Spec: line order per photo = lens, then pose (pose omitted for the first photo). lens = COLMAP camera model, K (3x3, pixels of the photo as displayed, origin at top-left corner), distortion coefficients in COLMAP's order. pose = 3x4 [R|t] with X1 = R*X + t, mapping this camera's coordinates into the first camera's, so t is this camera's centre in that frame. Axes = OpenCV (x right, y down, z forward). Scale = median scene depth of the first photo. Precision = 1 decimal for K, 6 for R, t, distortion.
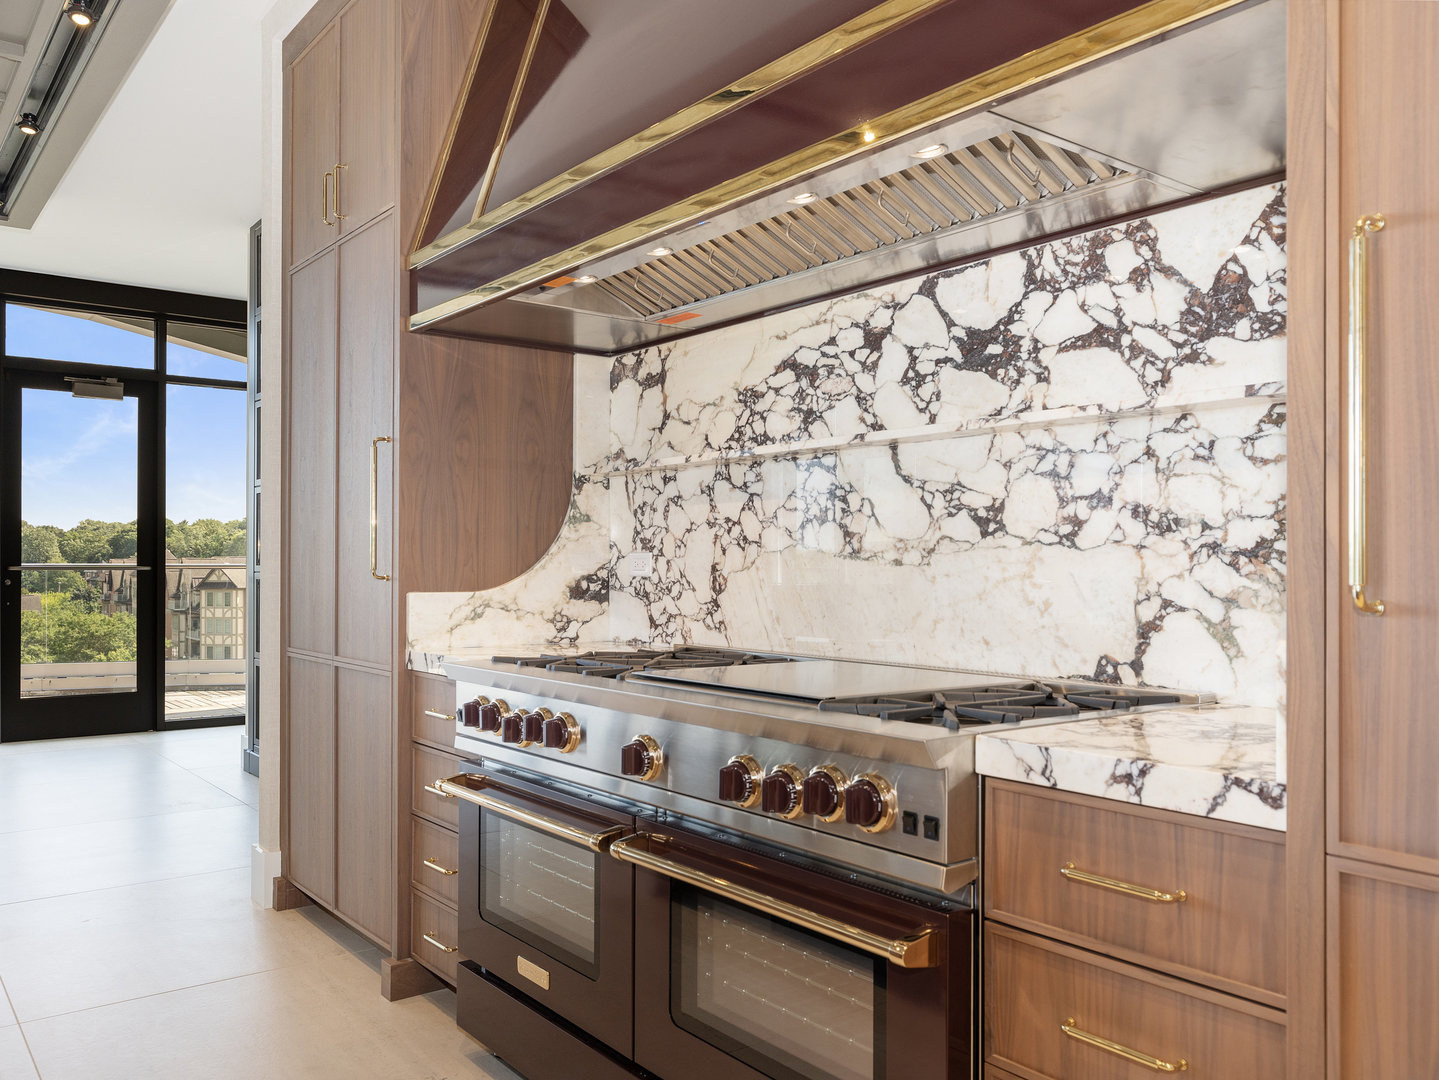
lens RADIAL K [[1156.0, 0, 720.4], [0, 1156.0, 551.8], [0, 0, 1]] dist [0.001225, 0.006499]
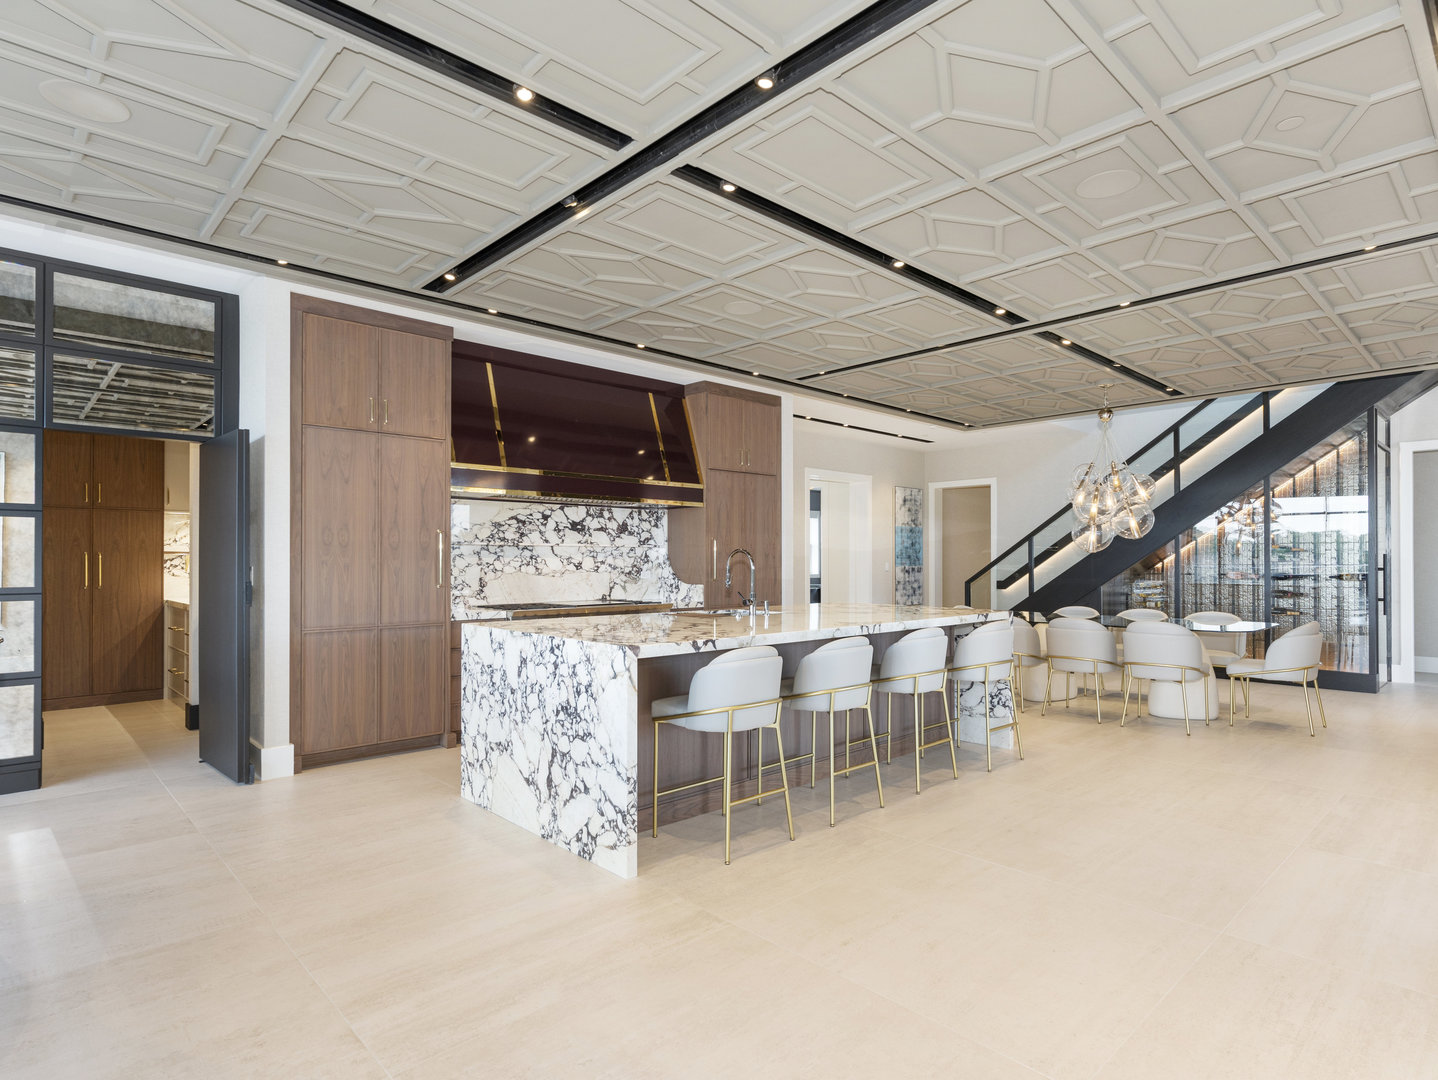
lens RADIAL K [[780.9, 0, 722.0], [0, 780.9, 557.6], [0, 0, 1]] dist [0.001965, 0.001358]
pose [[-0.099244, 0.006910, 0.995039, -2.083623], [-0.006472, 0.999950, -0.007590, -0.030730], [-0.995042, -0.007193, -0.099194, 0.569745]]
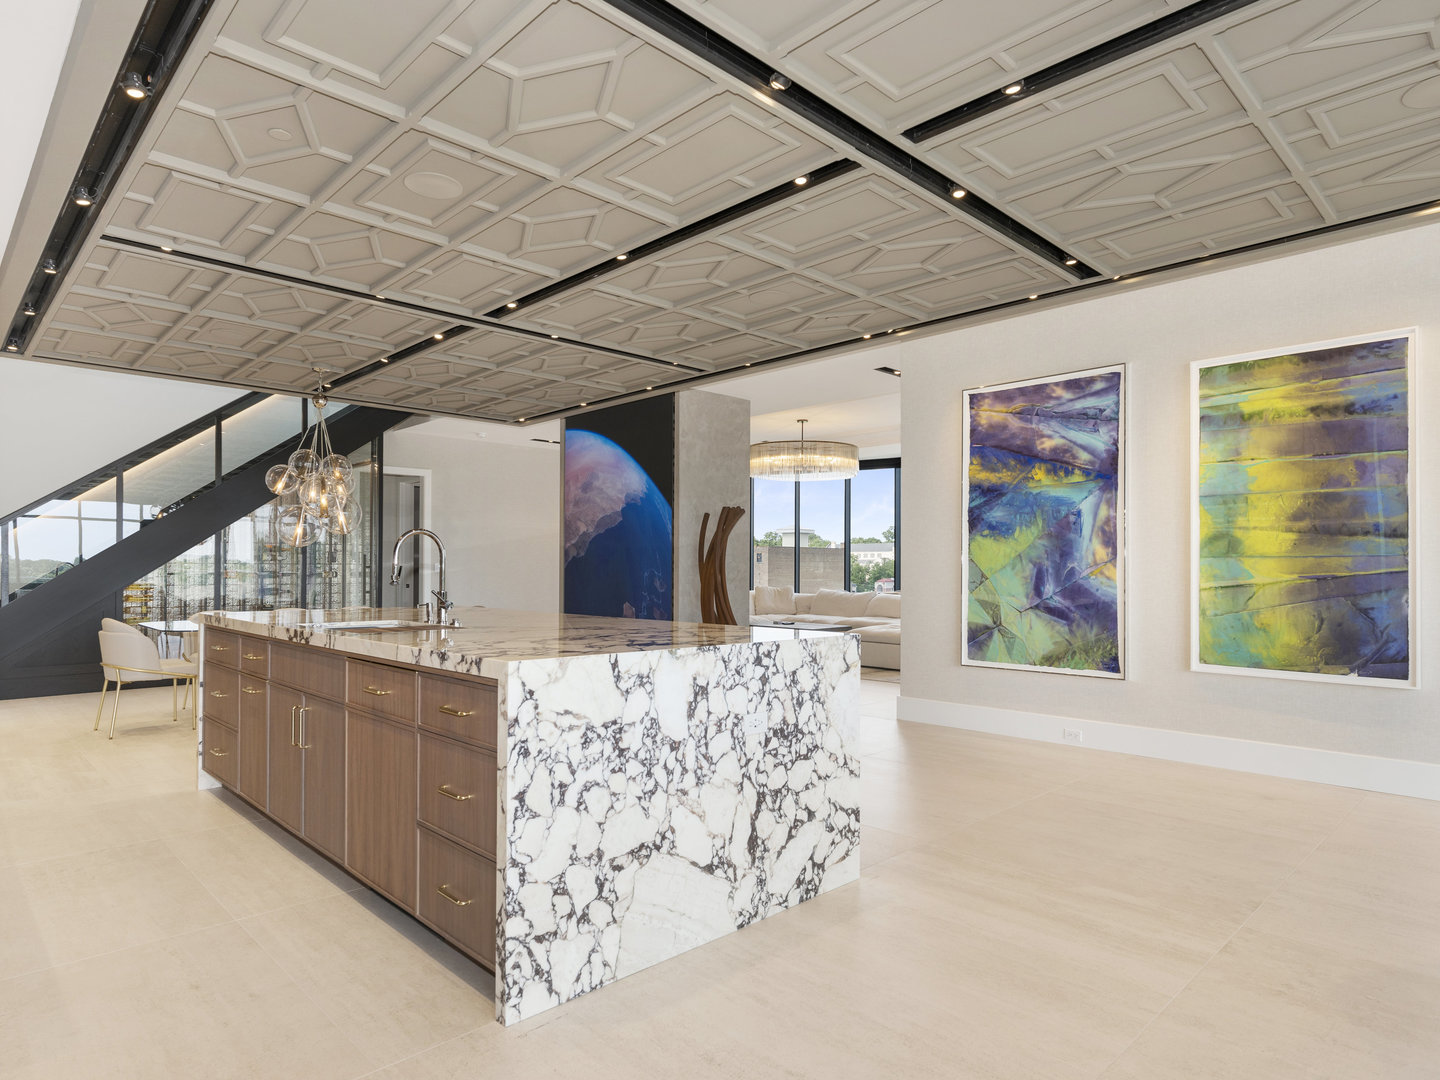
lens RADIAL K [[842.8, 0, 721.8], [0, 842.8, 564.1], [0, 0, 1]] dist [-0.008617, 0.003925]
pose [[-0.992799, -0.000625, -0.119787, -0.748935], [0.000837, 0.999926, -0.012160, 0.004681], [0.119786, -0.012173, -0.992725, 1.621114]]
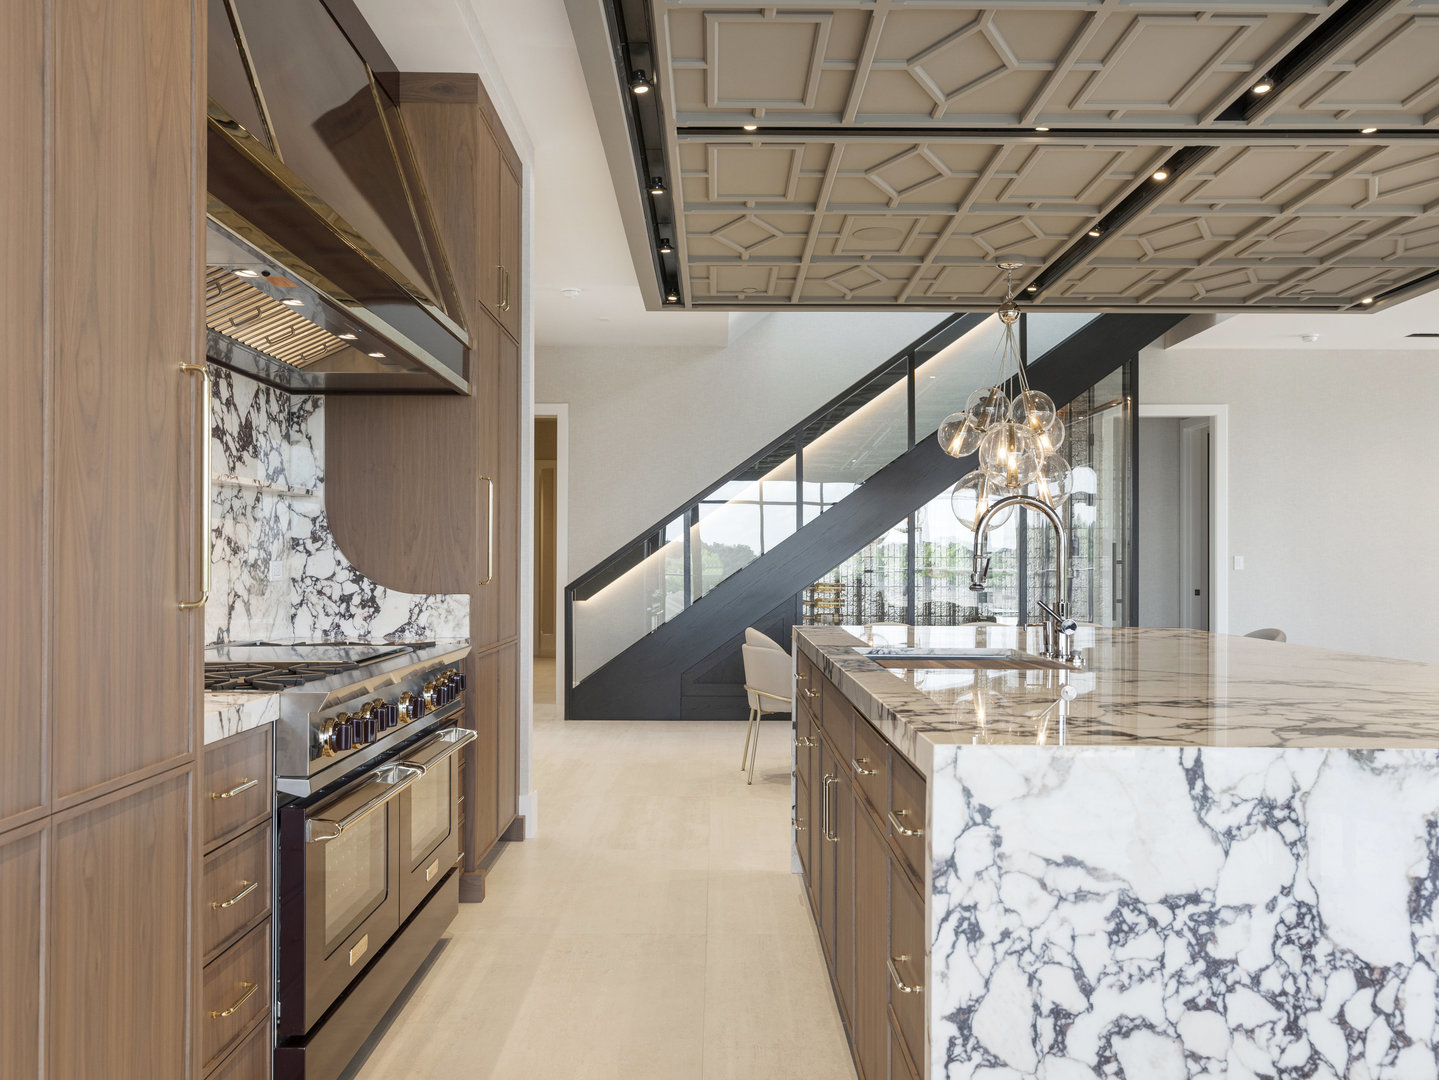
lens RADIAL K [[1271.1, 0, 724.2], [0, 1271.1, 559.2], [0, 0, 1]] dist [0.000077, 0.005955]
pose [[-0.796452, 0.002803, 0.604696, -0.912316], [-0.004783, 0.999929, -0.010935, 0.005602], [-0.604683, -0.011601, -0.796382, 1.378171]]
